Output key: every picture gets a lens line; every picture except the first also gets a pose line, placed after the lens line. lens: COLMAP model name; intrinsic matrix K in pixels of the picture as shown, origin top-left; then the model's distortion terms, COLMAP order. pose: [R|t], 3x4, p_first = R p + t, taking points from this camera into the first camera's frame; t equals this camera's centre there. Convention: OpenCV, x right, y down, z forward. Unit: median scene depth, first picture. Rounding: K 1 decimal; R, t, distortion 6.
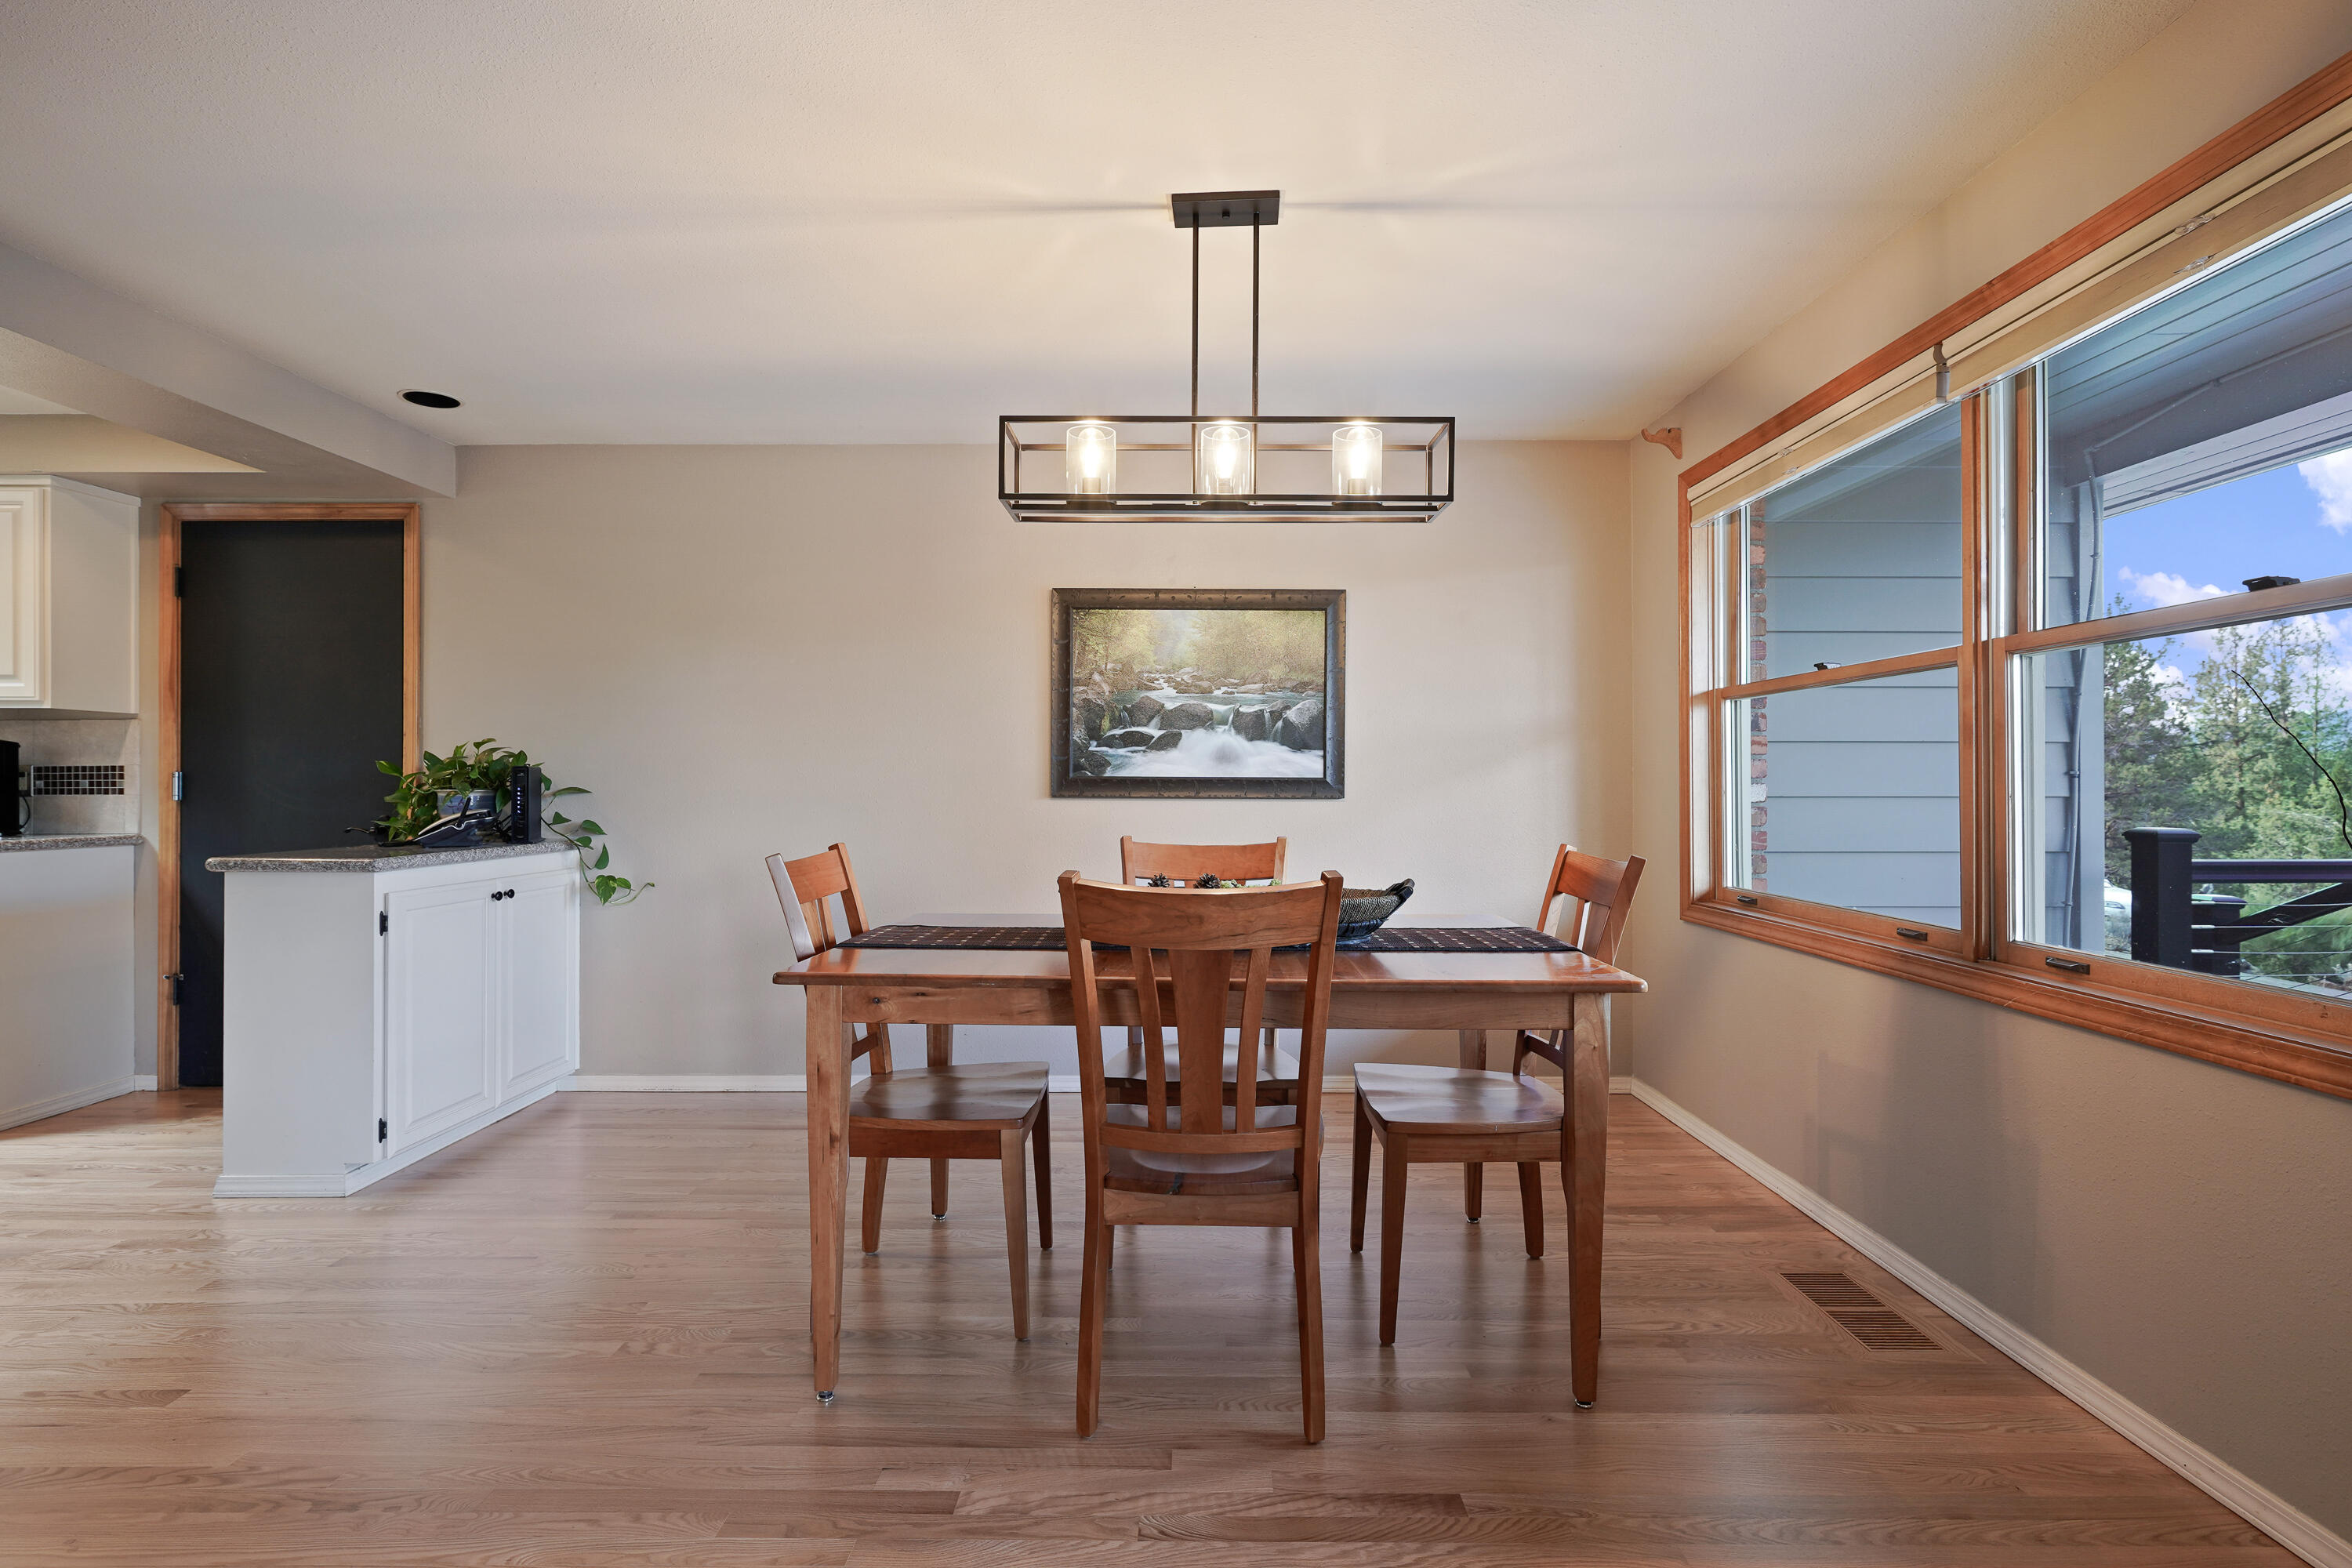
lens RADIAL K [[1131.2, 0, 1176.0], [0, 1131.2, 784.0], [0, 0, 1]] dist [-0.000330, 0.000719]
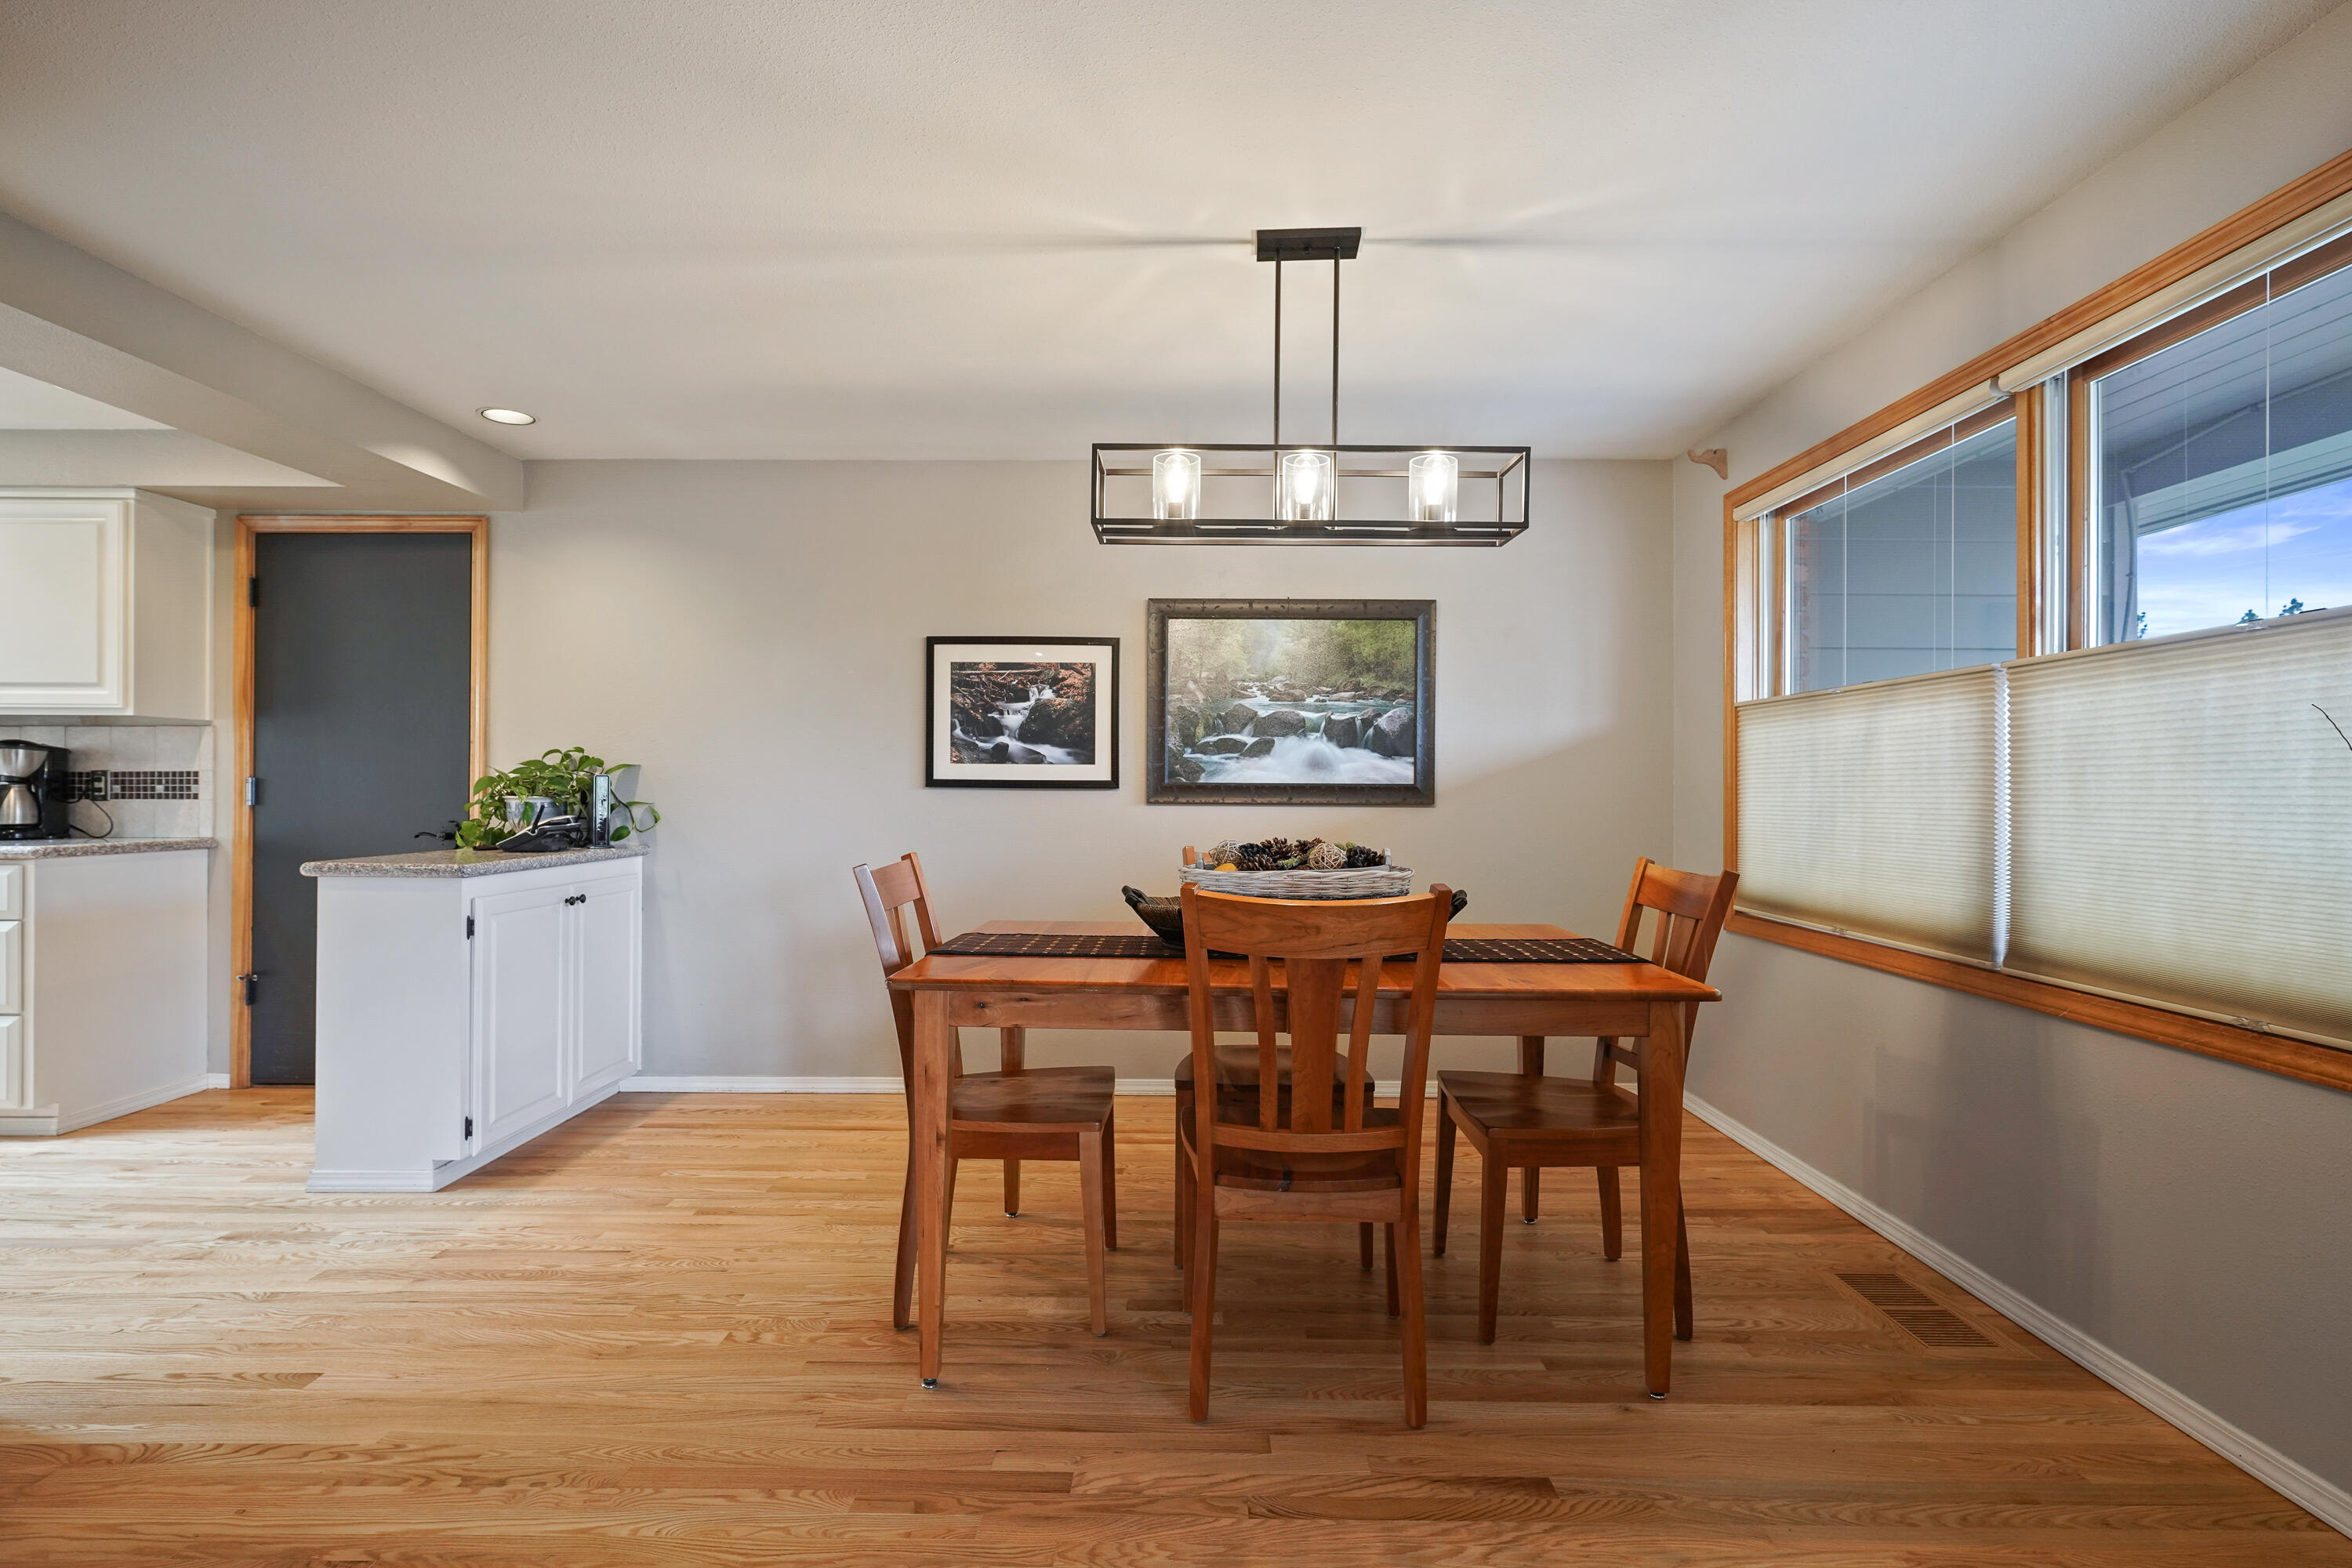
lens RADIAL K [[1132.9, 0, 1178.0], [0, 1132.9, 788.7], [0, 0, 1]] dist [-0.000168, 0.000670]
pose [[0.999983, 0.005114, -0.002833, -0.069919], [-0.005115, 0.999987, -0.000446, -0.007730], [0.002831, 0.000461, 0.999996, -0.040214]]
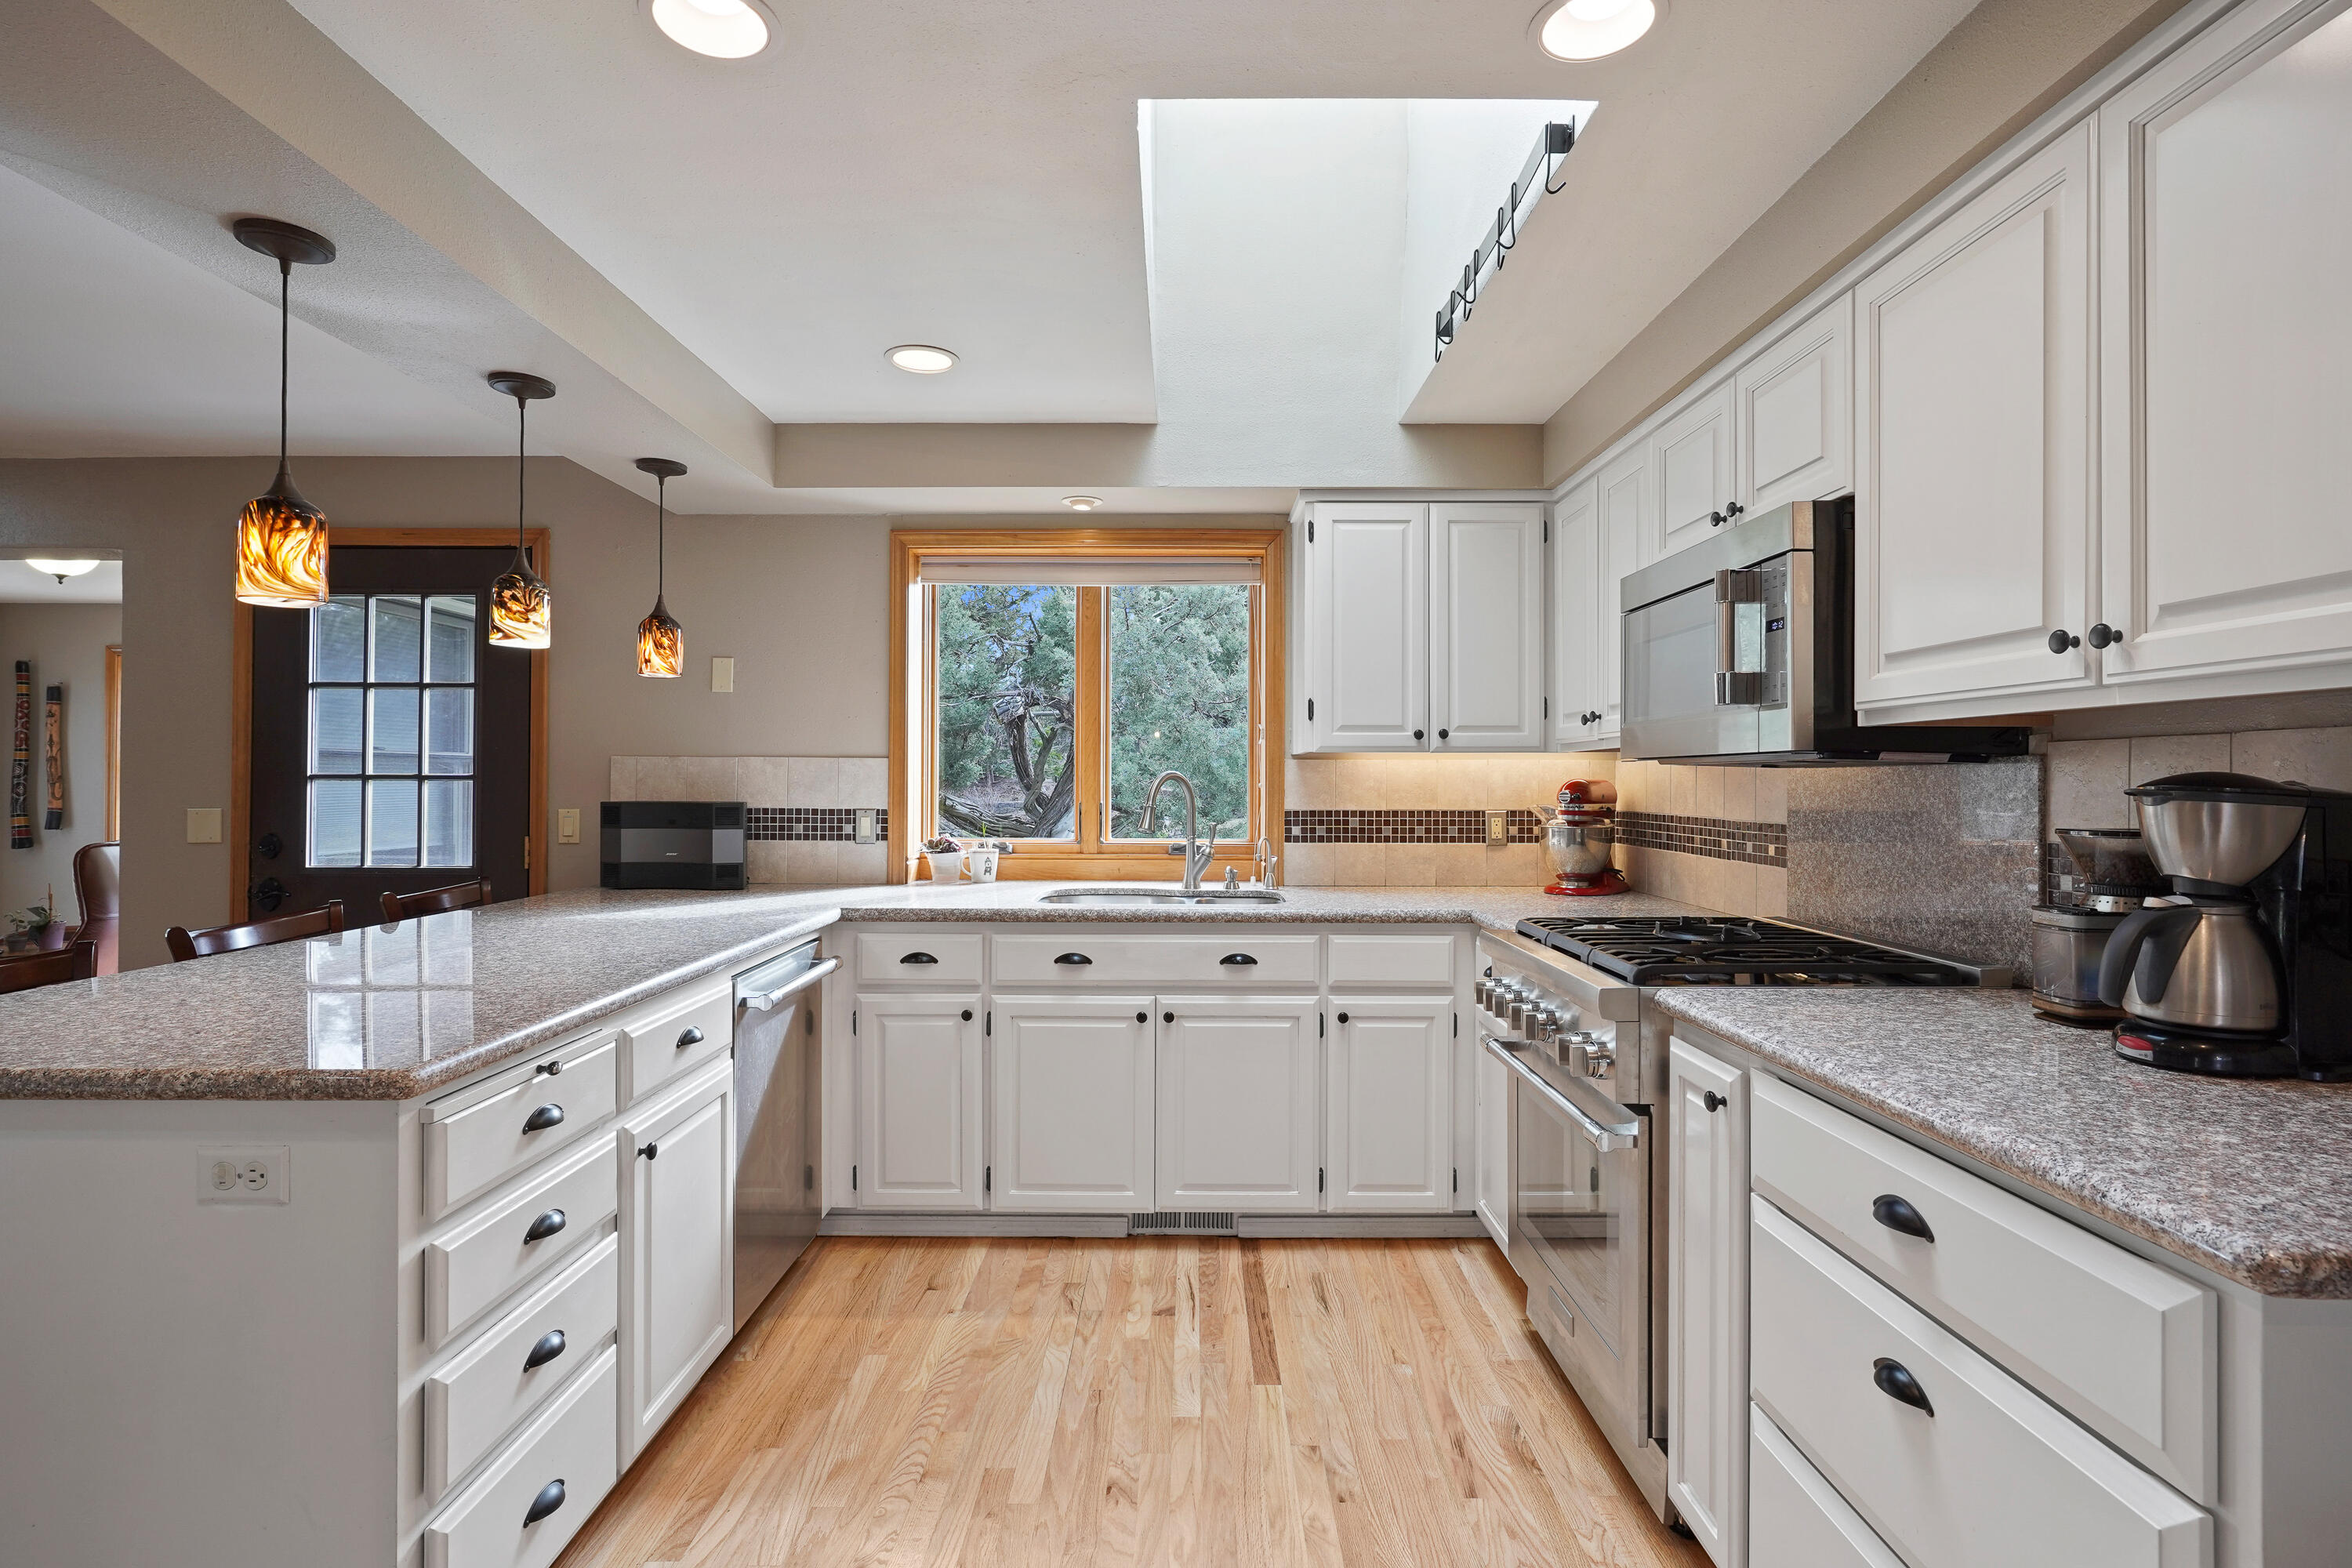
lens RADIAL K [[1131.2, 0, 1176.0], [0, 1131.2, 784.0], [0, 0, 1]] dist [-0.000330, 0.000719]
pose [[0.005275, -0.001583, -0.999985, -1.241659], [-0.001838, 0.999997, -0.001593, -0.066565], [0.999984, 0.001847, 0.005272, 1.120906]]
